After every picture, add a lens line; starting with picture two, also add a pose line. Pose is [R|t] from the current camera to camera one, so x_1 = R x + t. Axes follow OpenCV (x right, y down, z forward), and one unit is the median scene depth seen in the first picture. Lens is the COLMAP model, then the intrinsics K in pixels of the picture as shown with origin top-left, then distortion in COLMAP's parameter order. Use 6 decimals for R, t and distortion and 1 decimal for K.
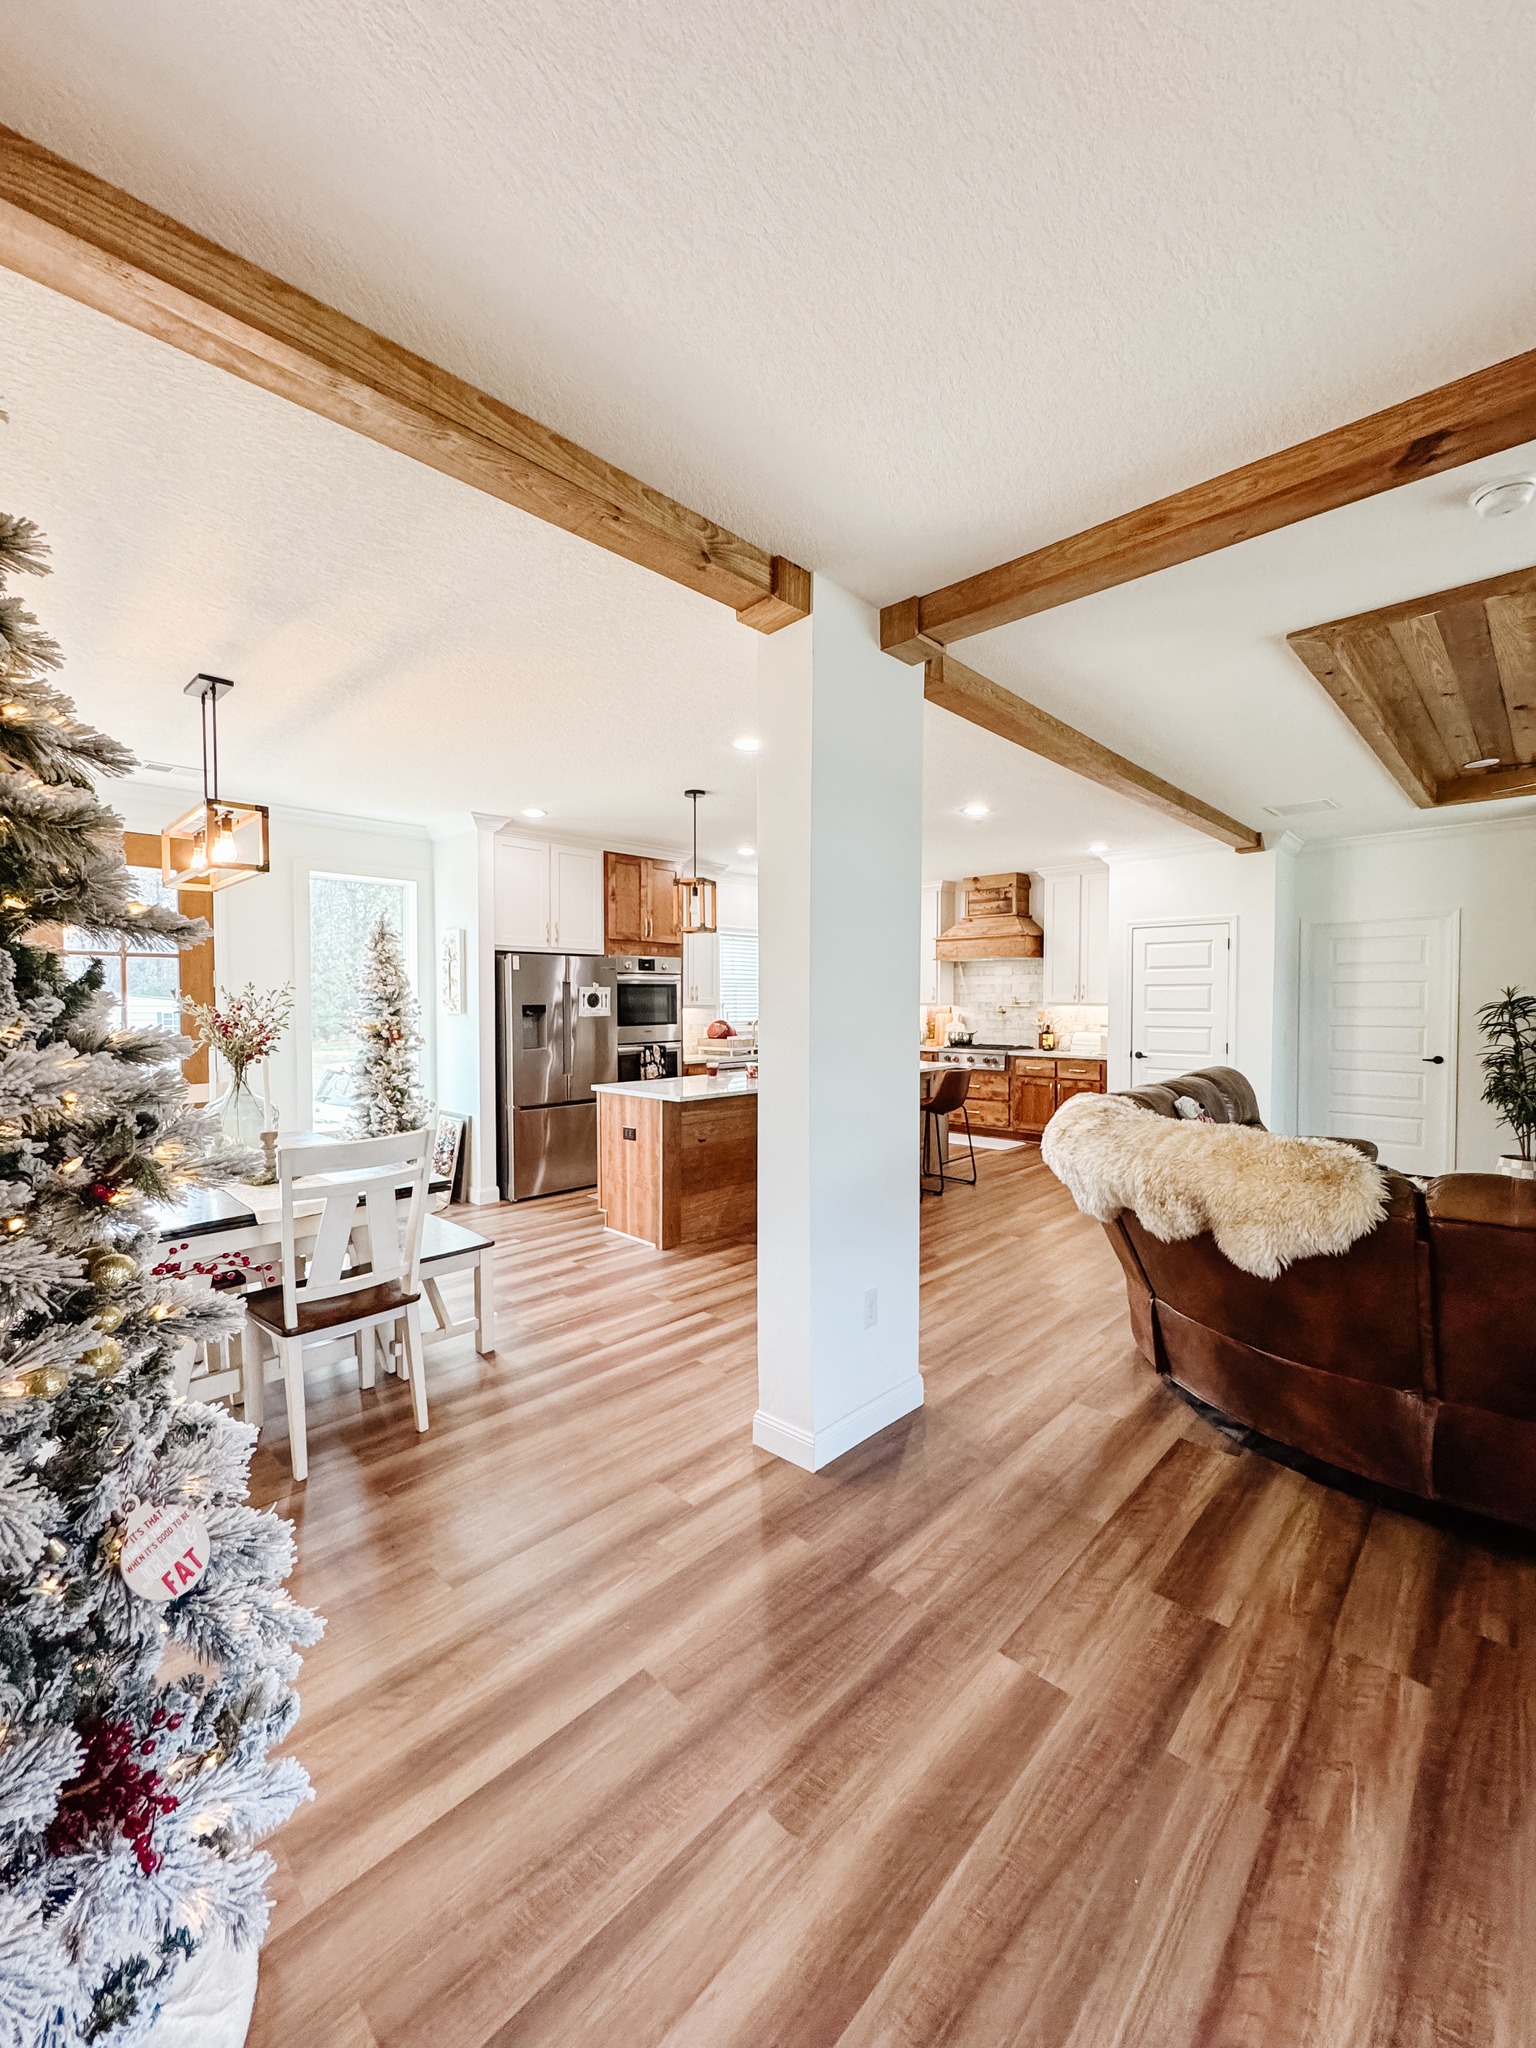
lens RADIAL K [[821.0, 0, 768.0], [0, 821.0, 1024.0], [0, 0, 1]] dist [0.000362, 0.000195]
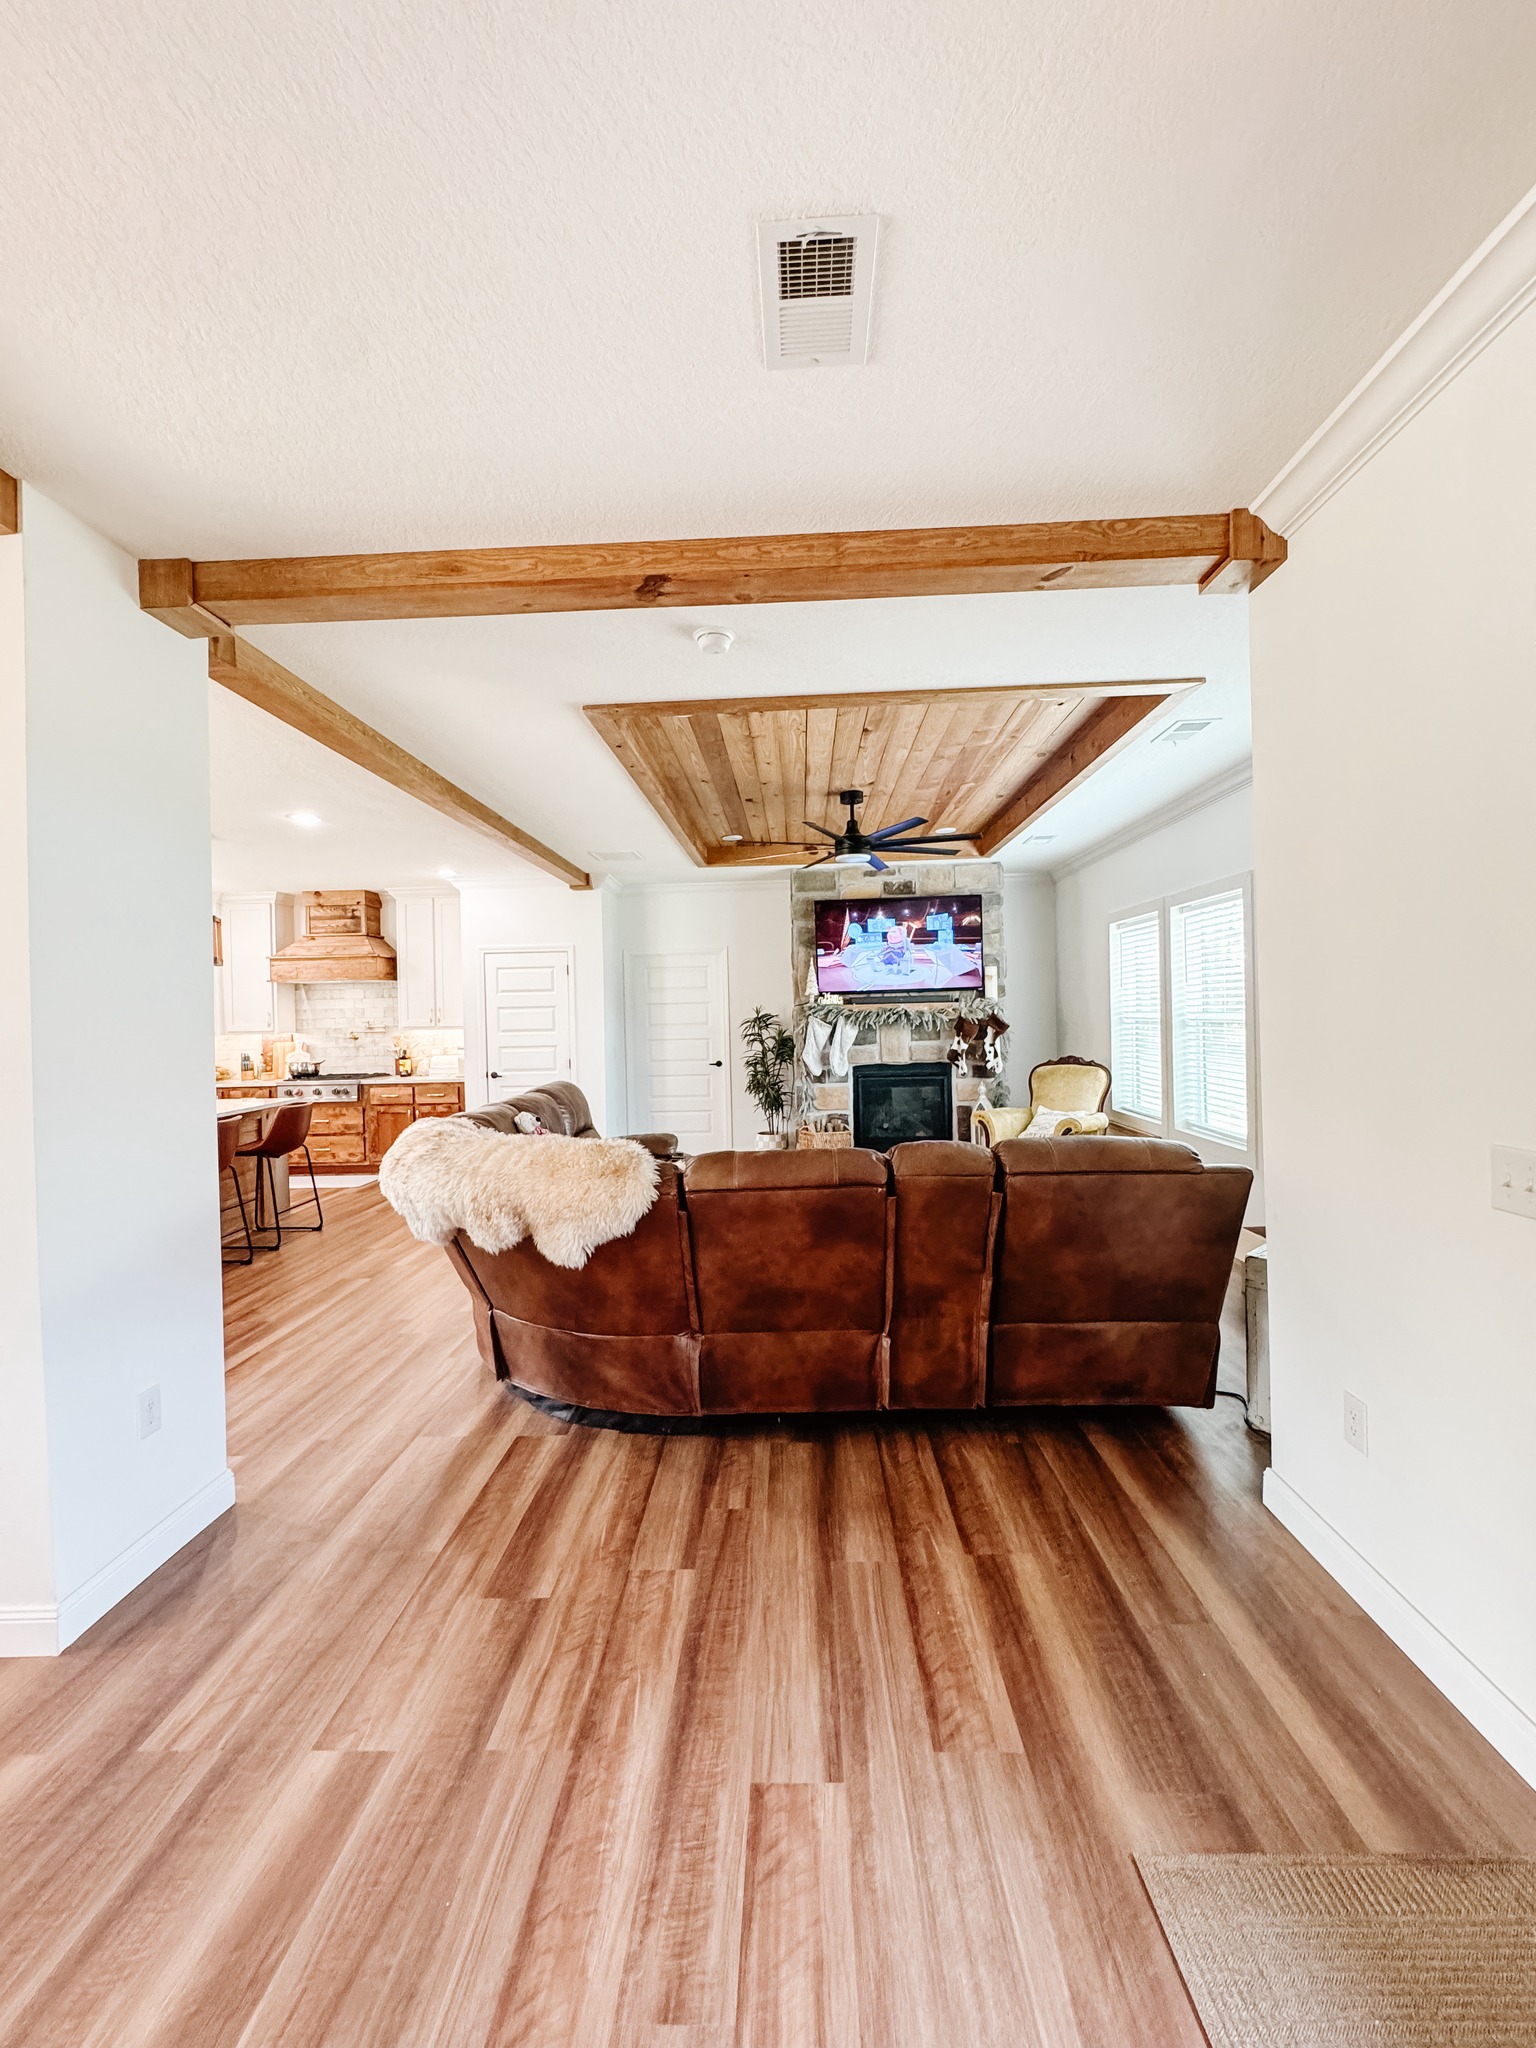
lens RADIAL K [[821.0, 0, 768.0], [0, 821.0, 1024.0], [0, 0, 1]] dist [0.000362, 0.000195]
pose [[0.746049, -0.023550, 0.665474, 0.034532], [0.041719, 0.999064, -0.011415, -0.000951], [-0.664583, 0.036278, 0.746334, -0.016884]]
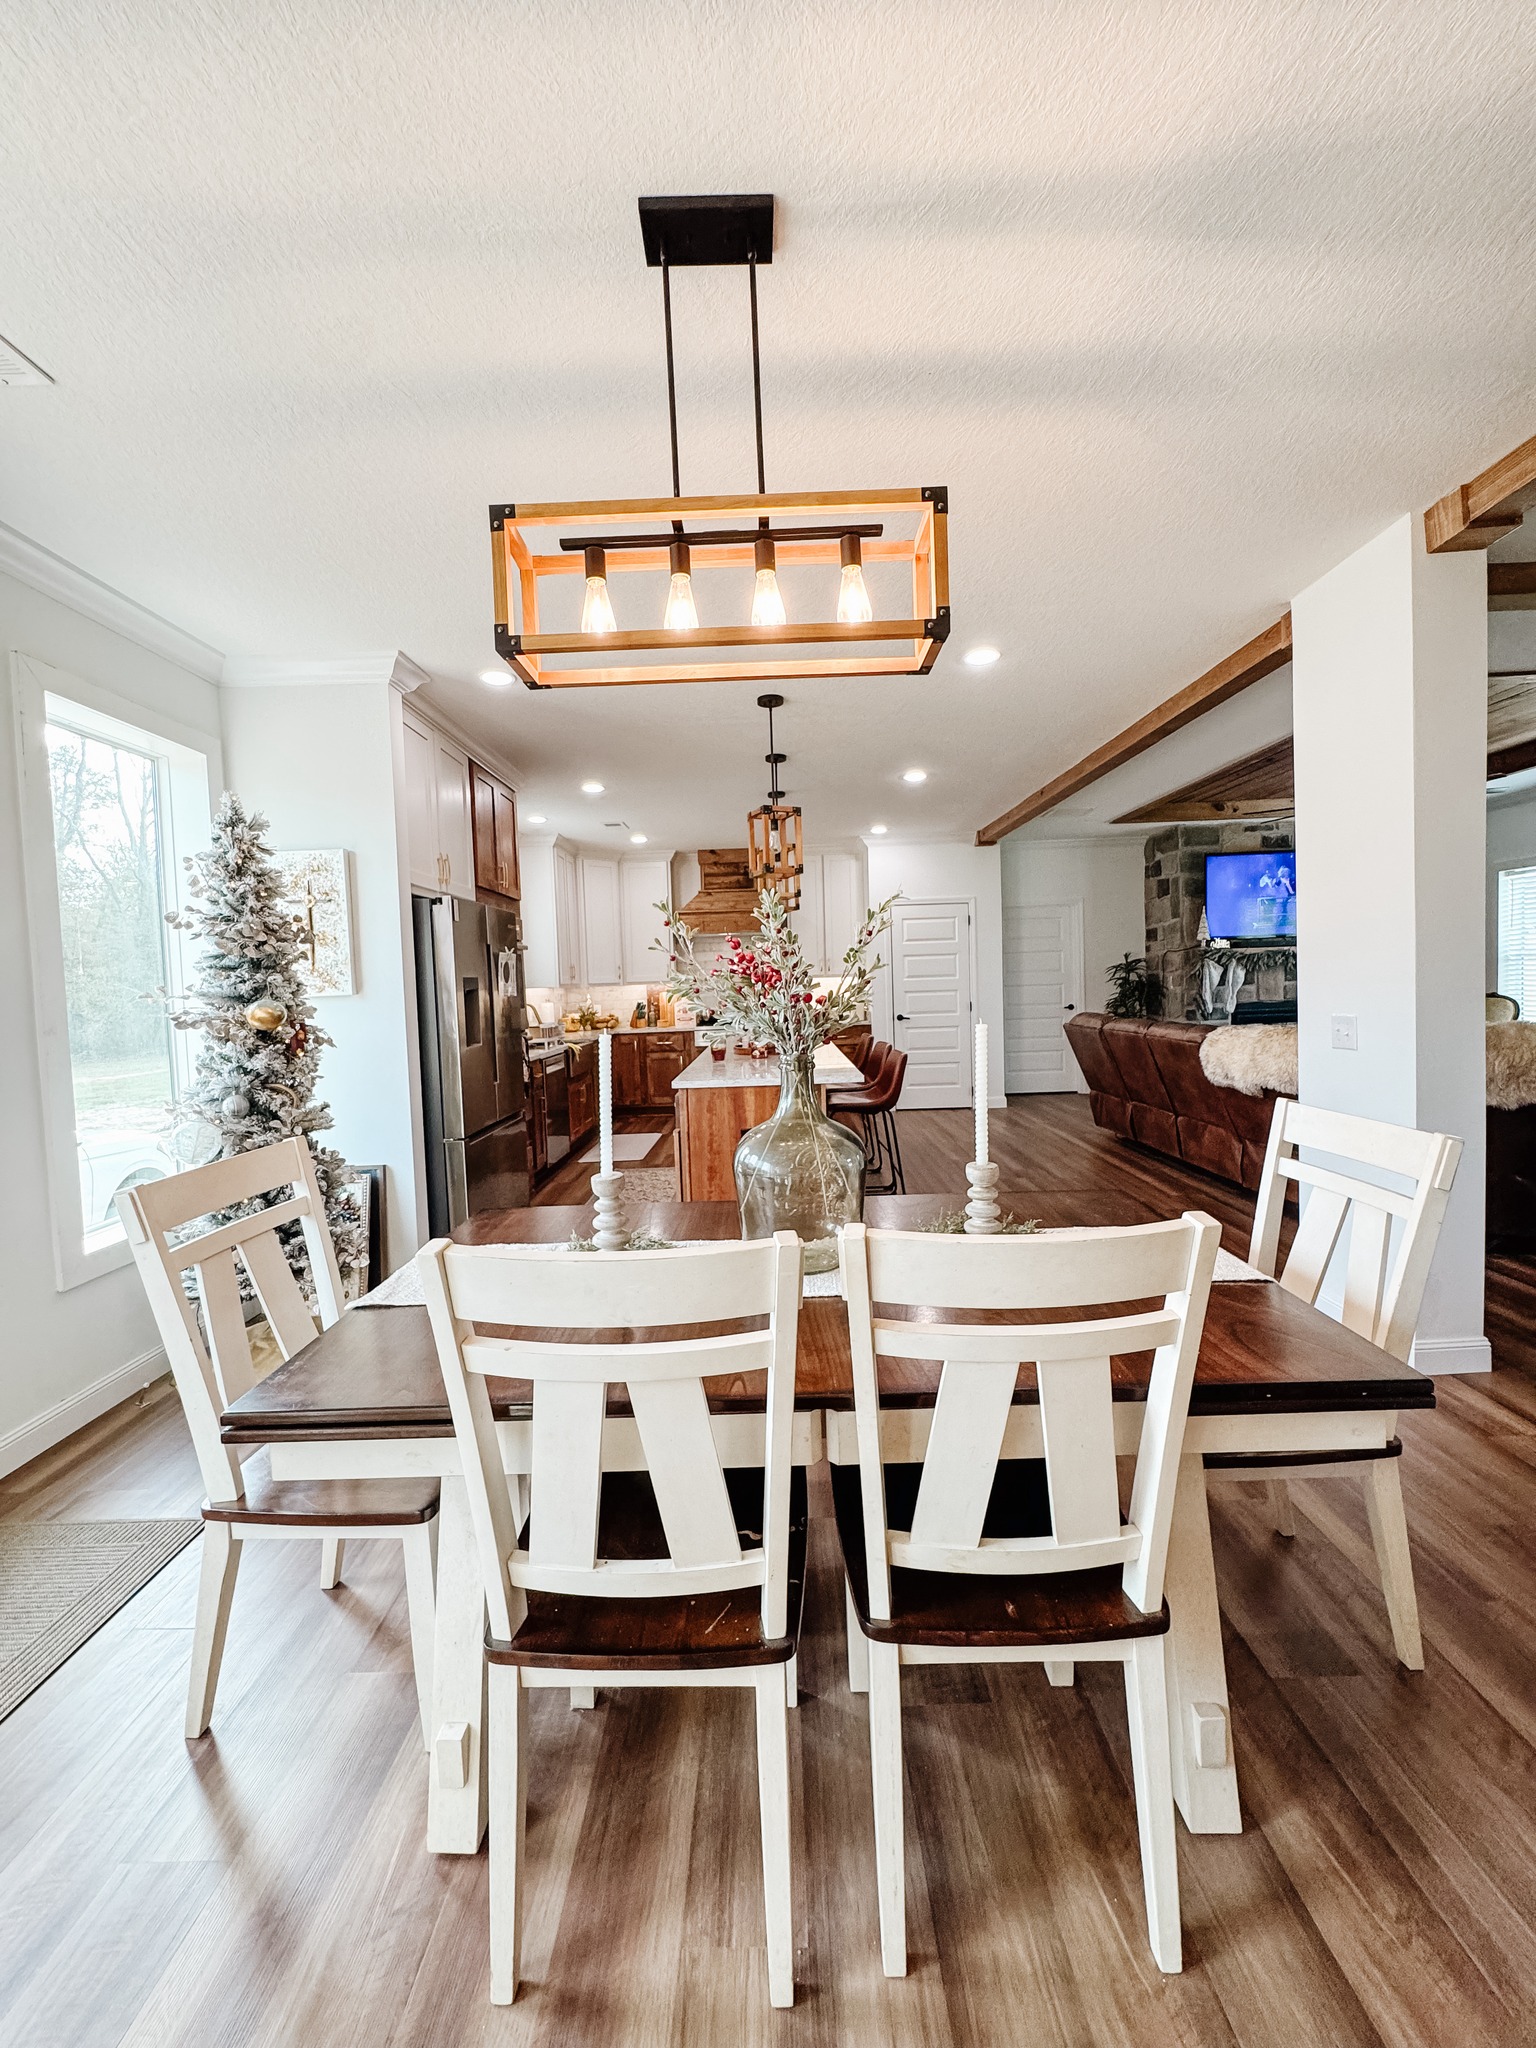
lens RADIAL K [[821.0, 0, 768.0], [0, 821.0, 1024.0], [0, 0, 1]] dist [0.000362, 0.000195]
pose [[0.727577, -0.058051, 0.683565, -0.799625], [0.054134, 0.998165, 0.027149, 0.010754], [-0.683887, 0.017251, 0.729384, 0.519617]]
